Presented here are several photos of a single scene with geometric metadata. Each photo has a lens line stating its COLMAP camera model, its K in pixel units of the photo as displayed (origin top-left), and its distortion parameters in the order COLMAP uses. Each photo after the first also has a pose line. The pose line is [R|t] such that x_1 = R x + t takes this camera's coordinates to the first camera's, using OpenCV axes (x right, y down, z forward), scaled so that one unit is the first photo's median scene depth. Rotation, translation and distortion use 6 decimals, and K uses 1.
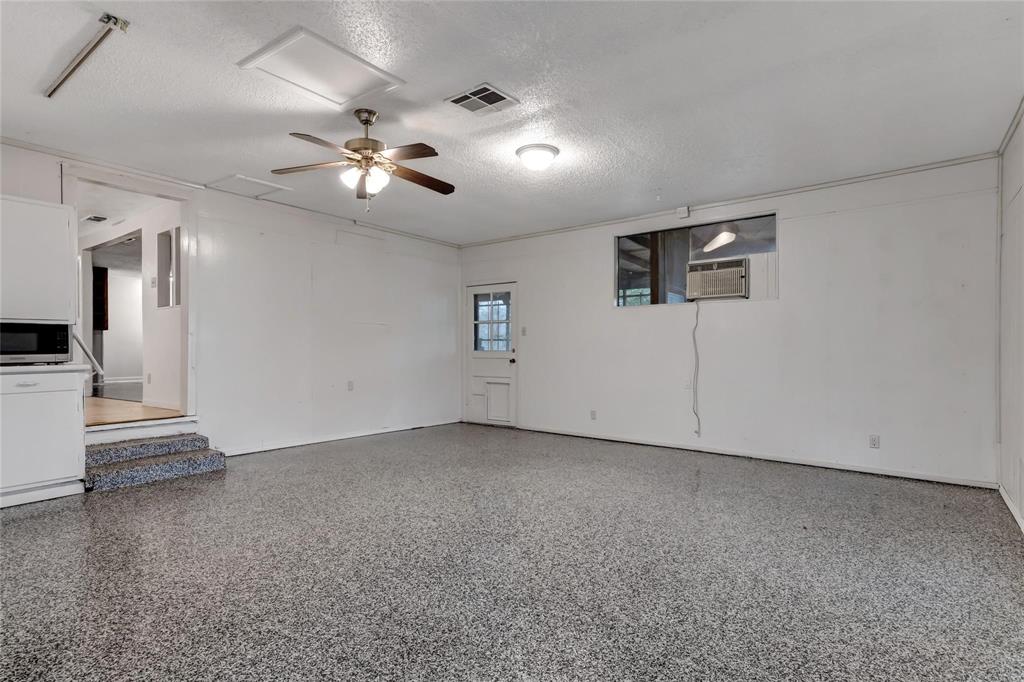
lens RADIAL K [[506.4, 0, 513.7], [0, 506.4, 347.9], [0, 0, 1]] dist [-0.001846, 0.000092]
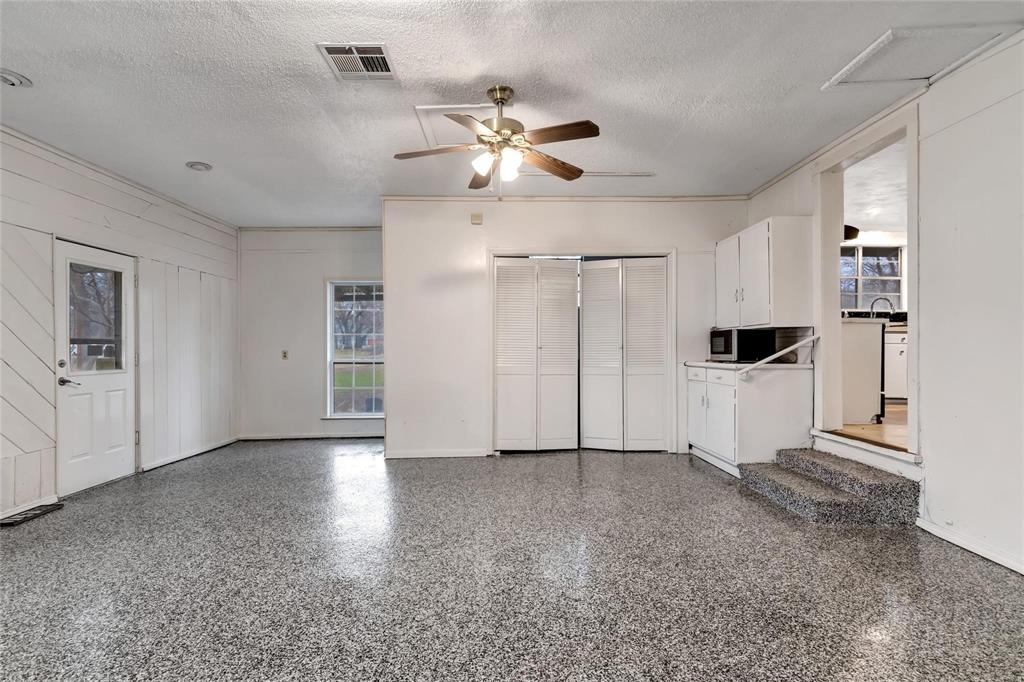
lens RADIAL K [[506.4, 0, 513.7], [0, 506.4, 347.9], [0, 0, 1]] dist [-0.001846, 0.000092]
pose [[-0.797455, 0.001175, -0.603377, 0.237007], [0.002053, 0.999998, -0.000765, -0.002602], [0.603374, -0.001849, -0.797456, 1.752508]]
